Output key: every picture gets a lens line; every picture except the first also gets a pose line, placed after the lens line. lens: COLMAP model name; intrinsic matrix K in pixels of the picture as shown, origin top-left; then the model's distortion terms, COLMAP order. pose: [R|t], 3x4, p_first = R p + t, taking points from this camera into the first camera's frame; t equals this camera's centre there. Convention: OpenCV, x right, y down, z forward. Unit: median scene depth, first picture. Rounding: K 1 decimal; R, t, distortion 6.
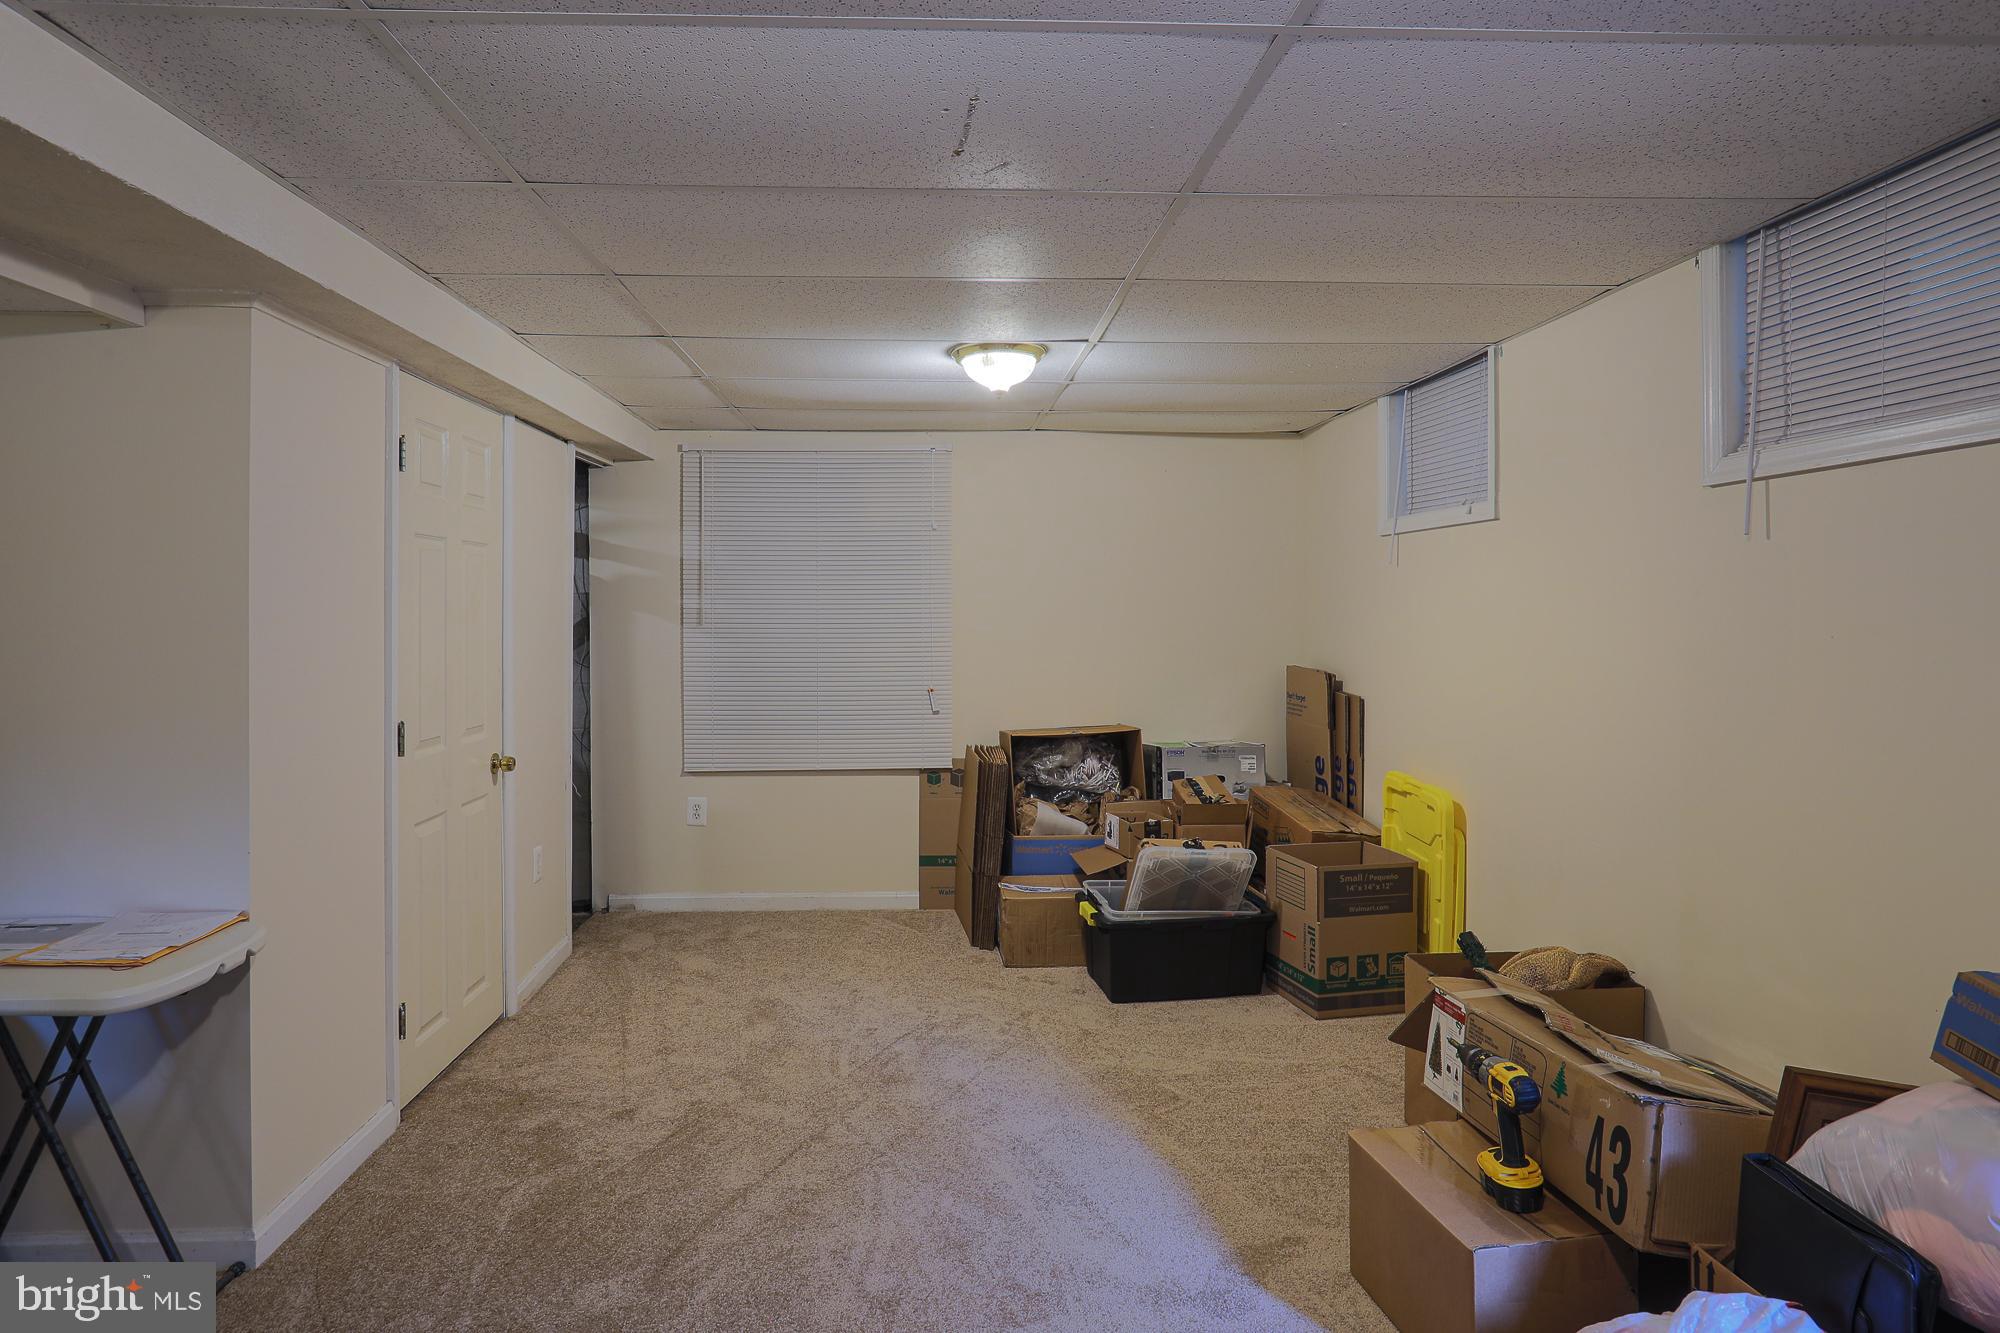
lens RADIAL K [[1134.2, 0, 1050.4], [0, 1134.2, 621.0], [0, 0, 1]] dist [-0.053197, 0.027004]
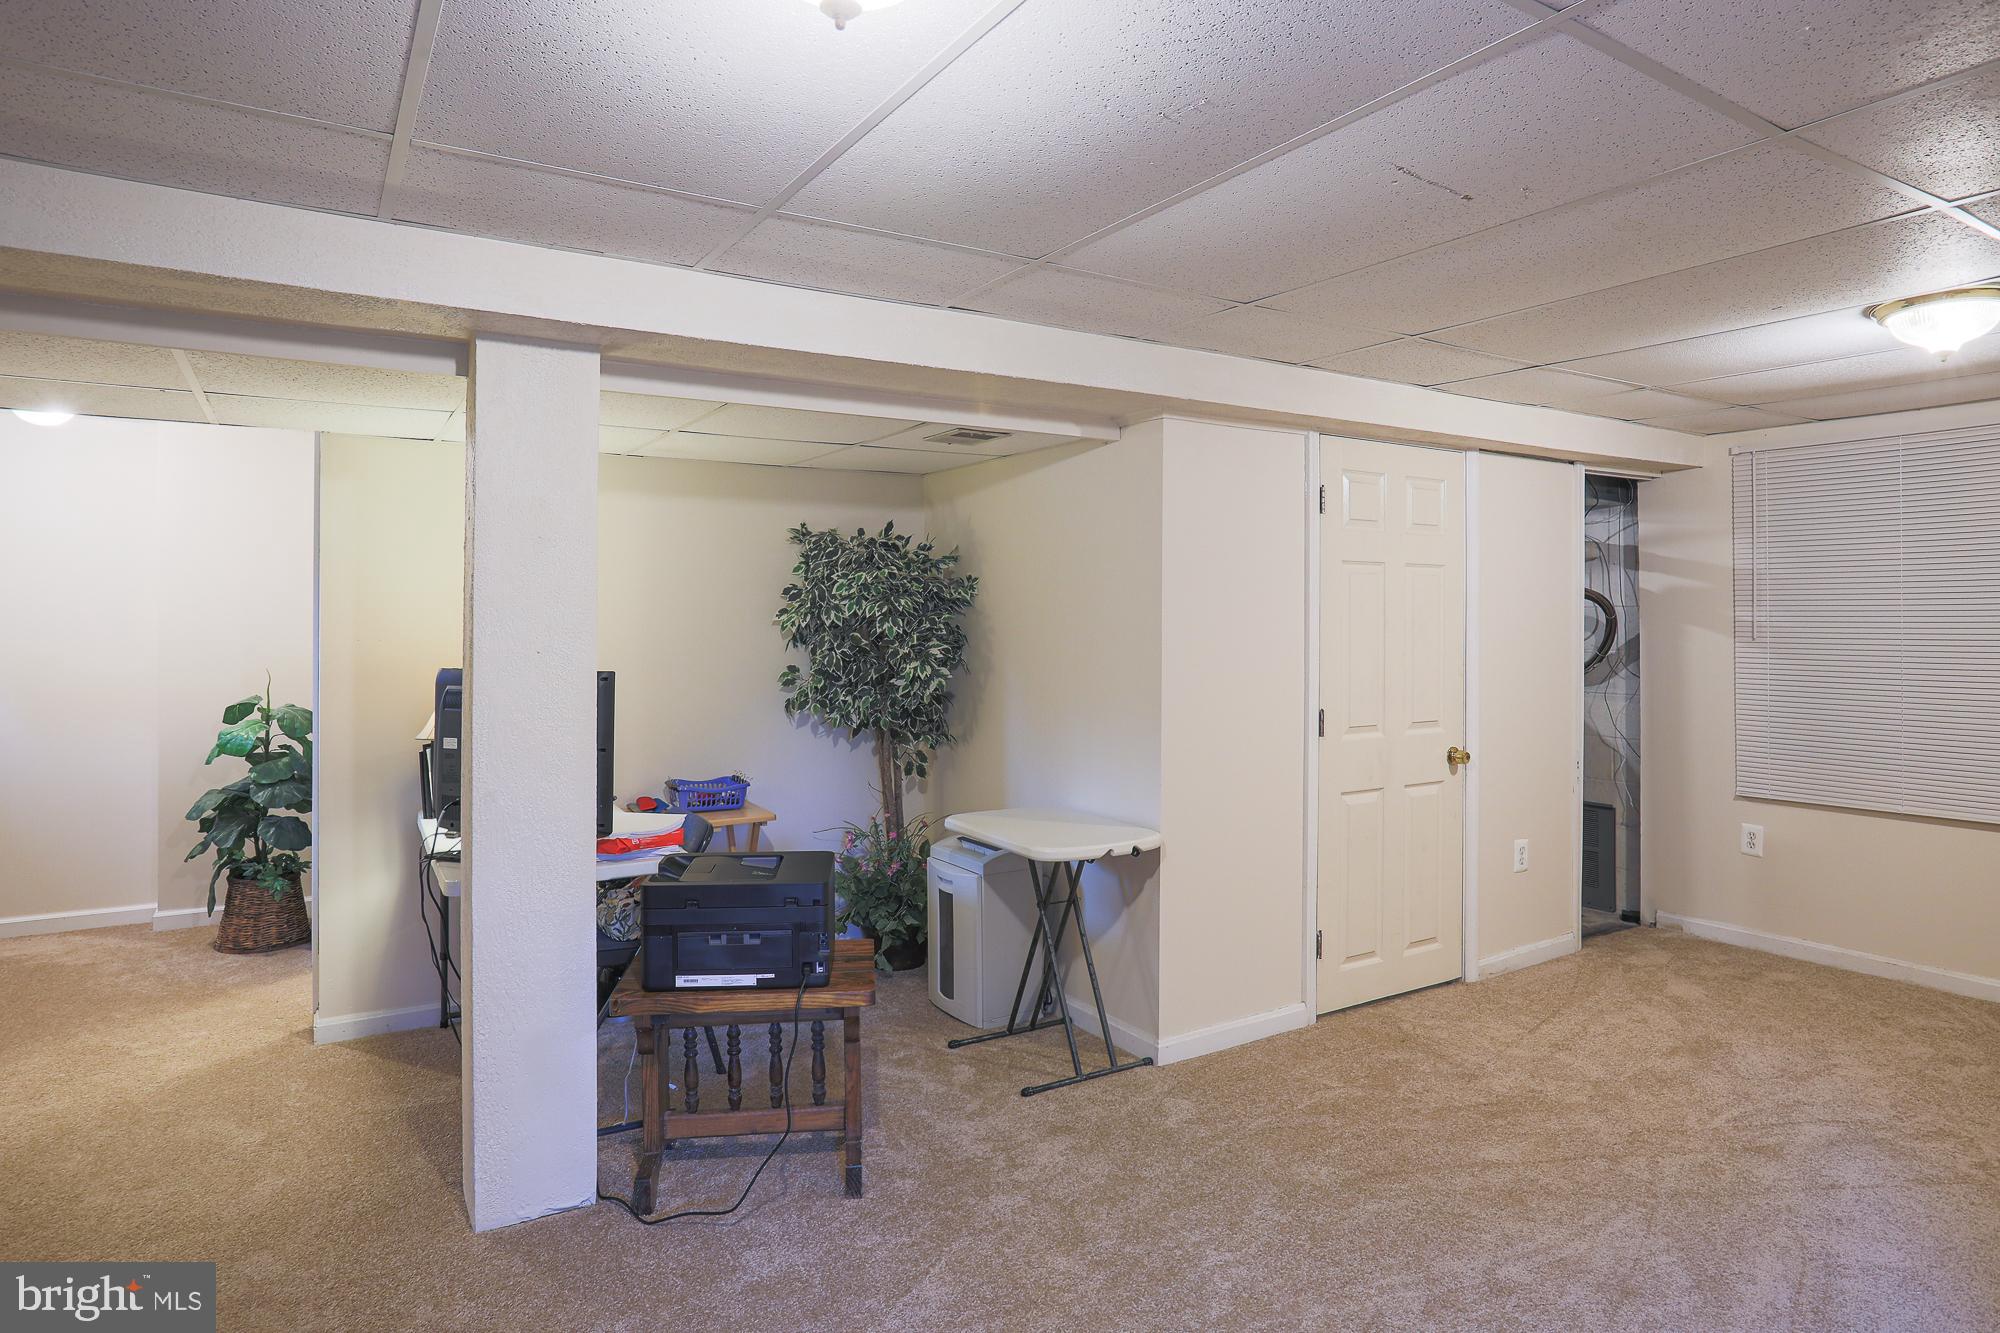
lens RADIAL K [[1134.2, 0, 1050.4], [0, 1134.2, 621.0], [0, 0, 1]] dist [-0.053197, 0.027004]
pose [[0.516780, 0.002846, -0.856114, 0.297153], [-0.011382, 0.999929, -0.003547, -0.002438], [0.856043, 0.011578, 0.516775, 0.053695]]
